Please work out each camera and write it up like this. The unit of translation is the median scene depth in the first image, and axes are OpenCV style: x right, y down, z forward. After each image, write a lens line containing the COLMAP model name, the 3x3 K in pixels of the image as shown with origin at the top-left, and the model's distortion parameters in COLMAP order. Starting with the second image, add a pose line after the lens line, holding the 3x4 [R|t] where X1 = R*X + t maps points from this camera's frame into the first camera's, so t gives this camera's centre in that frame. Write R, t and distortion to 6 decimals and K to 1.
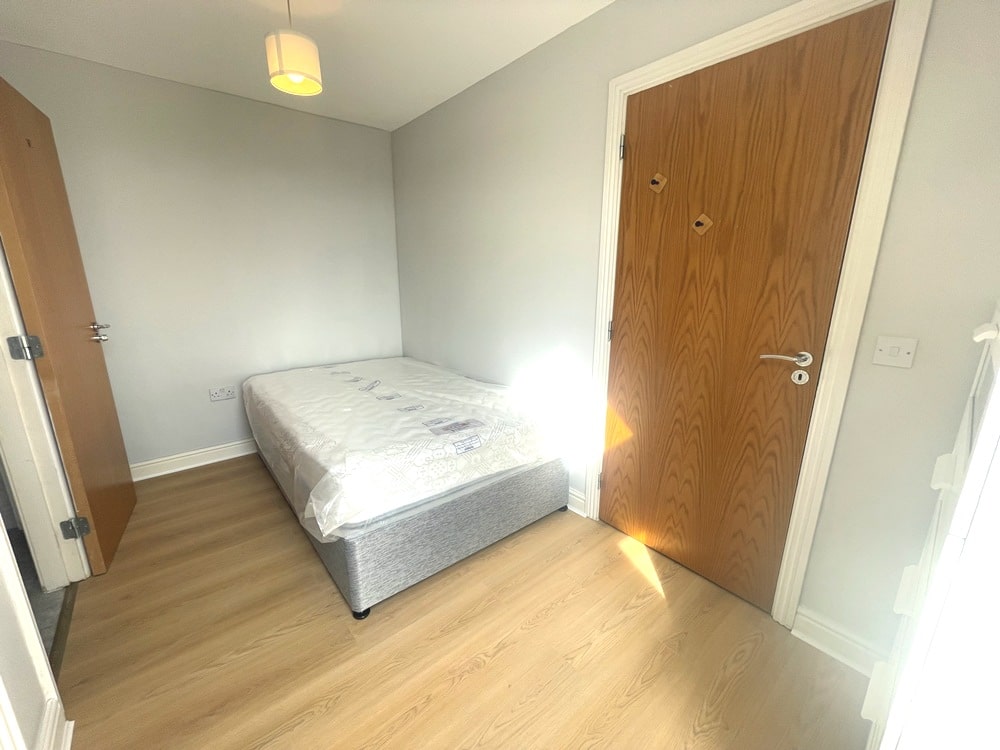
lens RADIAL K [[404.8, 0, 495.1], [0, 404.8, 376.4], [0, 0, 1]] dist [-0.002483, 0.000419]
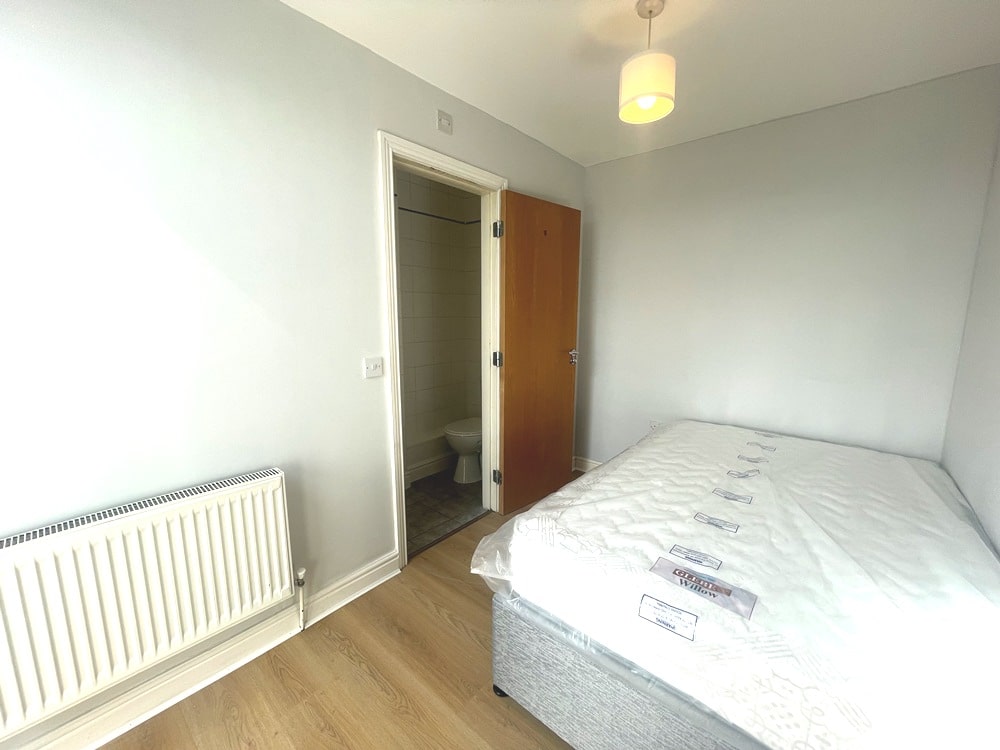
lens RADIAL K [[404.8, 0, 498.2], [0, 404.8, 369.5], [0, 0, 1]] dist [-0.002483, 0.000419]
pose [[0.171807, 0.137601, -0.975473, 0.335163], [-0.241084, 0.965961, 0.093798, -0.135683], [0.955176, 0.219056, 0.199133, 0.493541]]
